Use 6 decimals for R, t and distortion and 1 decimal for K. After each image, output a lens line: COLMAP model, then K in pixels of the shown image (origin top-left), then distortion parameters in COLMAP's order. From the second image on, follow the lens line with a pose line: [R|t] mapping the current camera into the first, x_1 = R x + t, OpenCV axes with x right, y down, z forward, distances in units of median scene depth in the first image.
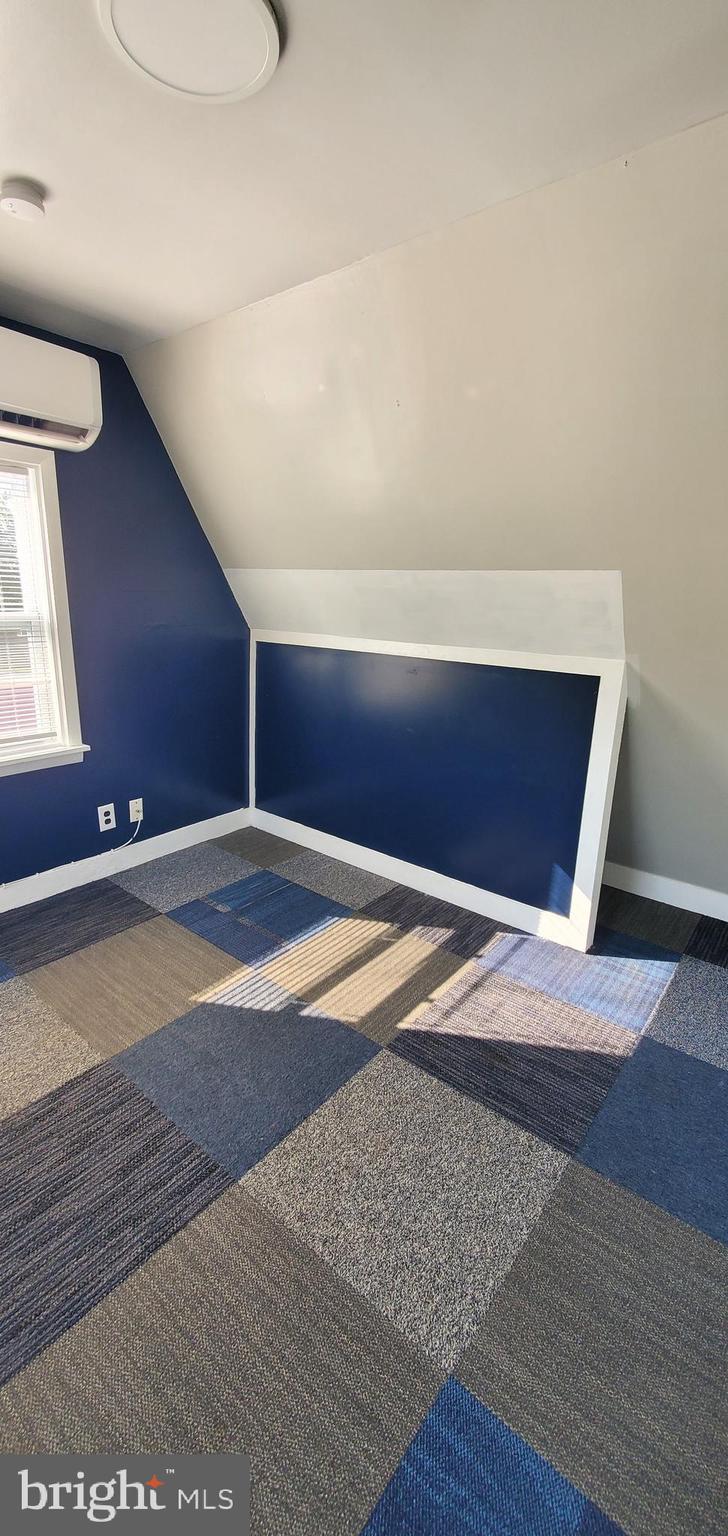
lens RADIAL K [[614.0, 0, 364.0], [0, 614.0, 768.0], [0, 0, 1]] dist [-0.001485, -0.000096]
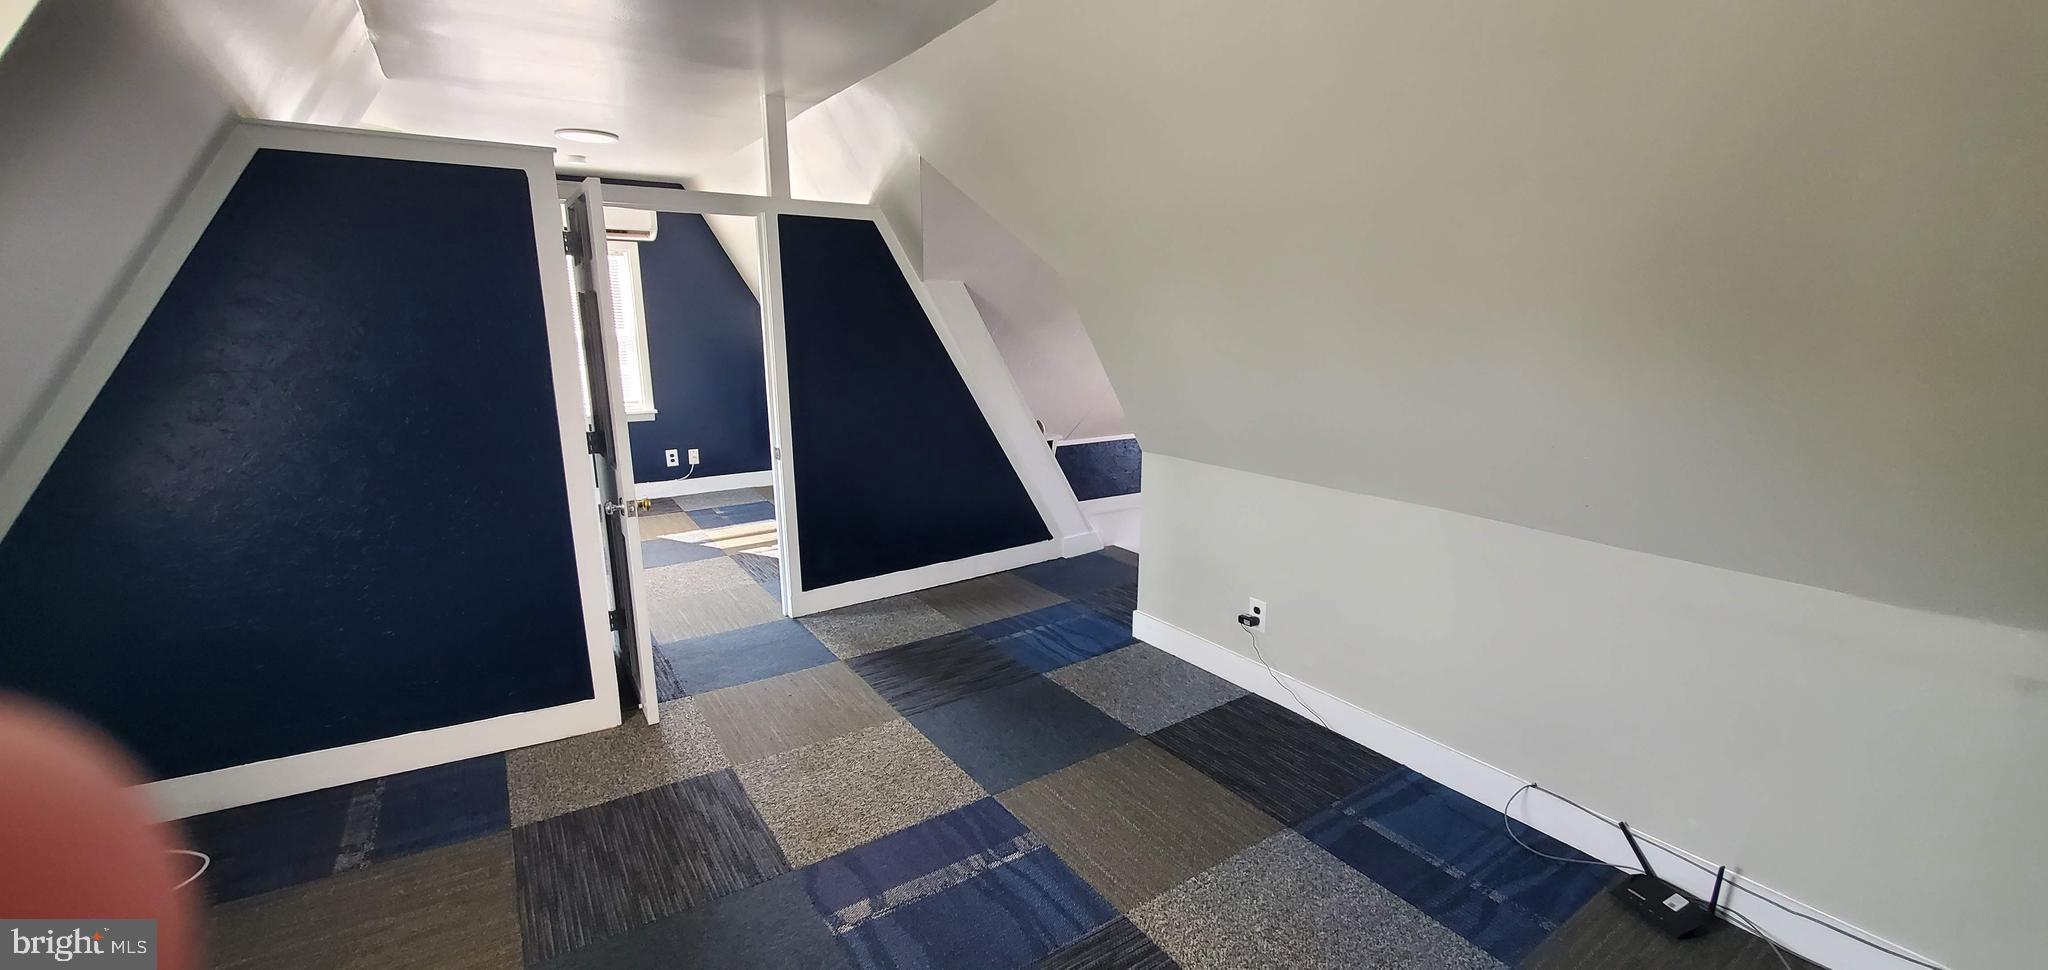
lens RADIAL K [[818.6, 0, 1018.3], [0, 818.6, 500.7], [0, 0, 1]] dist [-0.001485, -0.000096]
pose [[0.951910, 0.040664, -0.303668, 1.131159], [-0.057809, 0.997188, -0.047683, 0.249794], [0.300876, 0.062944, 0.951584, -0.776429]]
